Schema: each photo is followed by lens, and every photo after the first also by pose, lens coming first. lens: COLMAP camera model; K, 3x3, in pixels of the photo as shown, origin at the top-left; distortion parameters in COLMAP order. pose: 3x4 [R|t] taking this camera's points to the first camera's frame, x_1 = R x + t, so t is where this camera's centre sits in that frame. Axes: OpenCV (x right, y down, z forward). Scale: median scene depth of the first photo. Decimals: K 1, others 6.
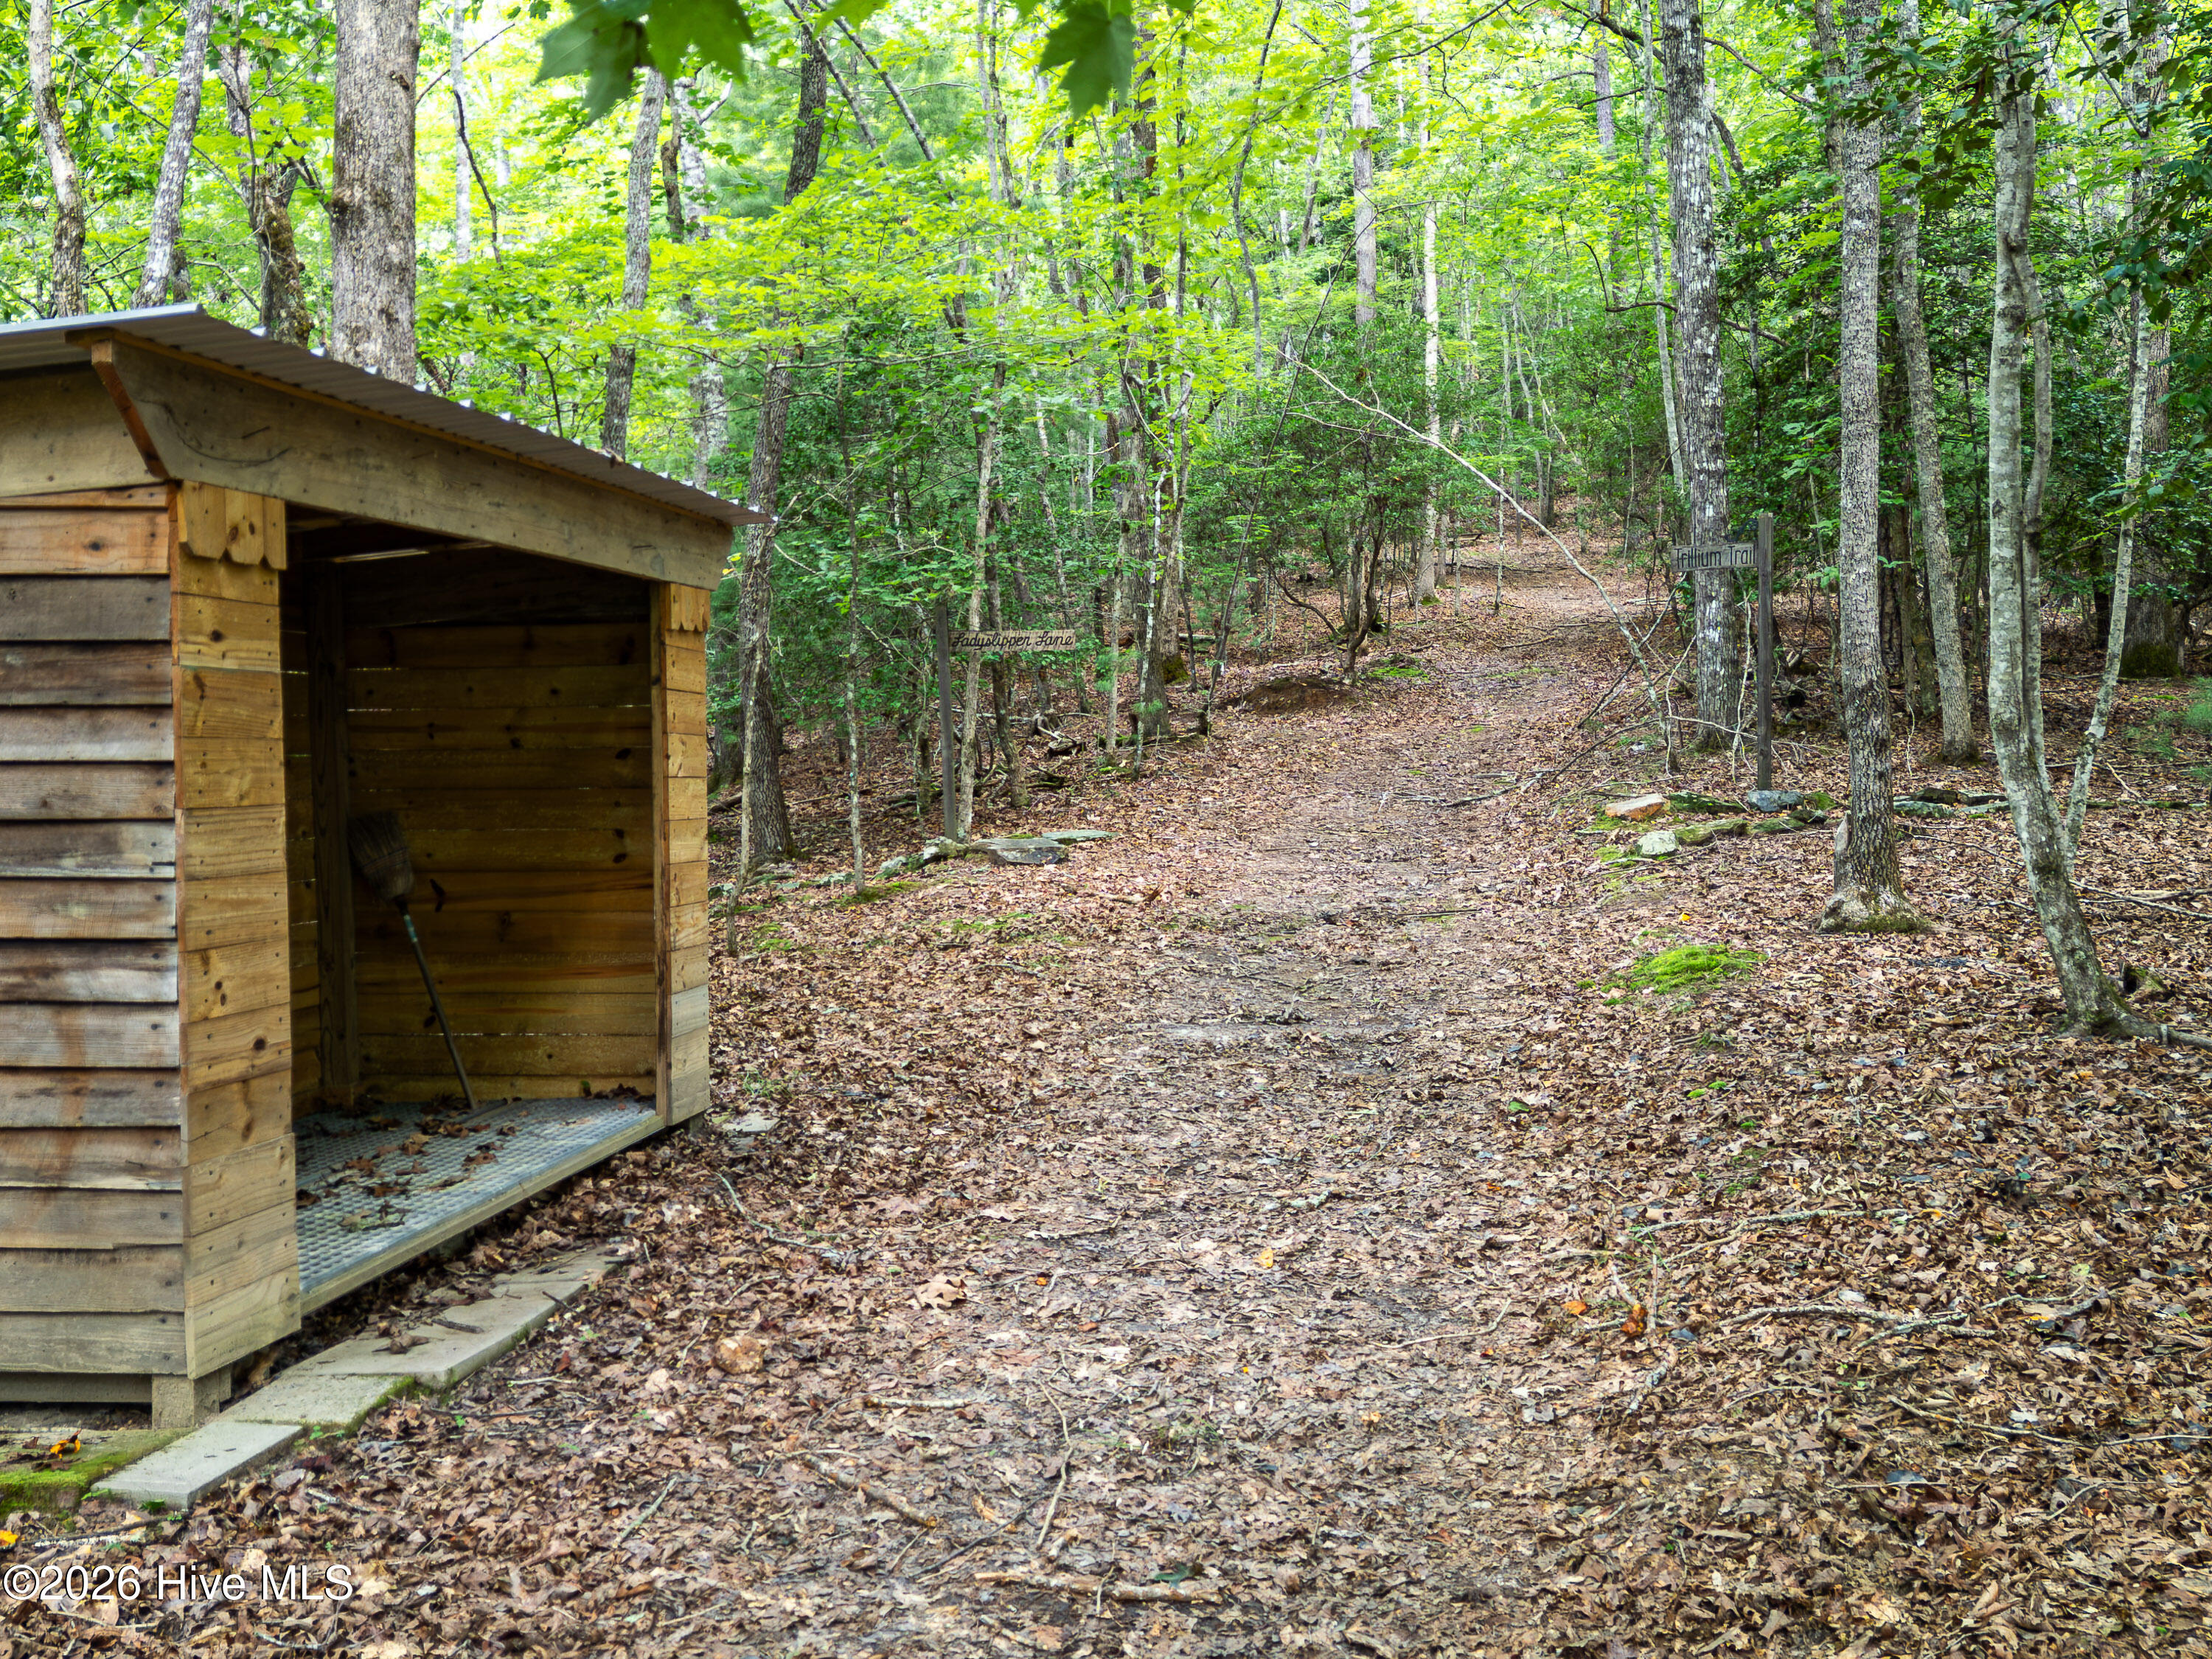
lens RADIAL K [[2105.1, 0, 1096.1], [0, 2105.1, 839.4], [0, 0, 1]] dist [0.081155, -0.009033]
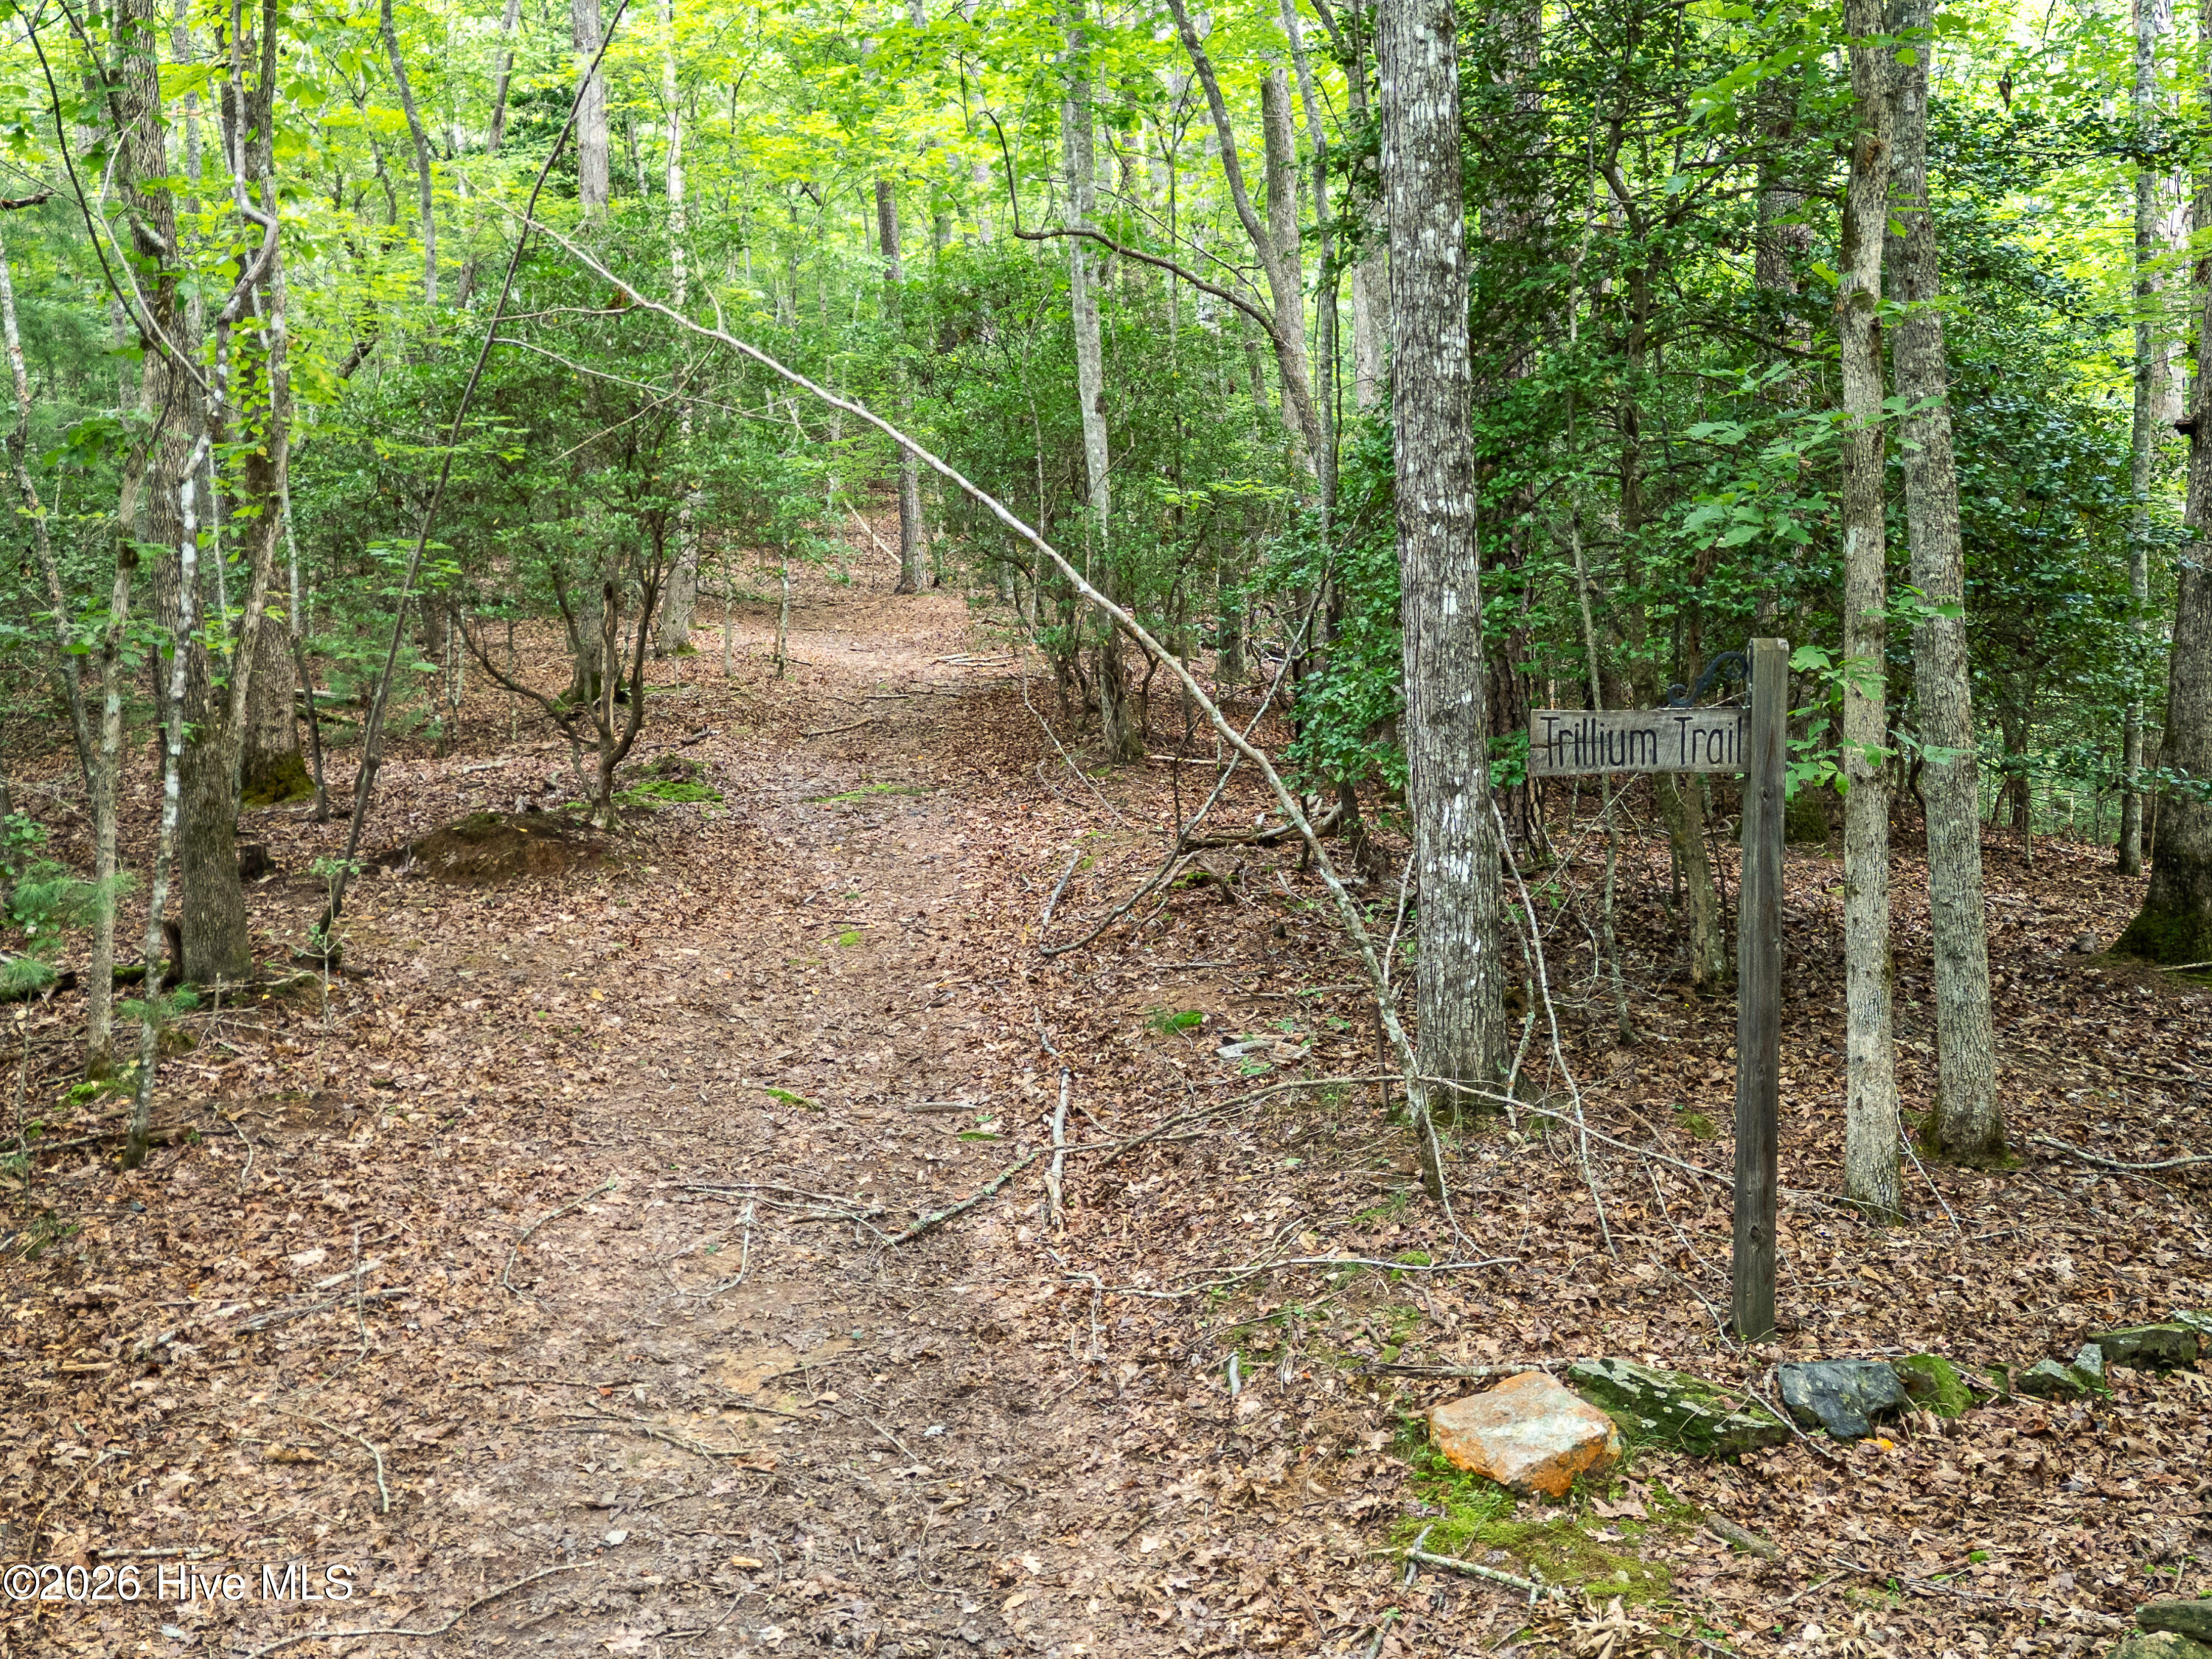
lens RADIAL K [[2105.1, 0, 1096.1], [0, 2105.1, 839.4], [0, 0, 1]] dist [0.081155, -0.009033]
pose [[0.929869, -0.007224, 0.367819, 0.033911], [0.007928, 0.999968, -0.000403, -0.075716], [-0.367804, 0.003290, 0.929897, 0.438559]]
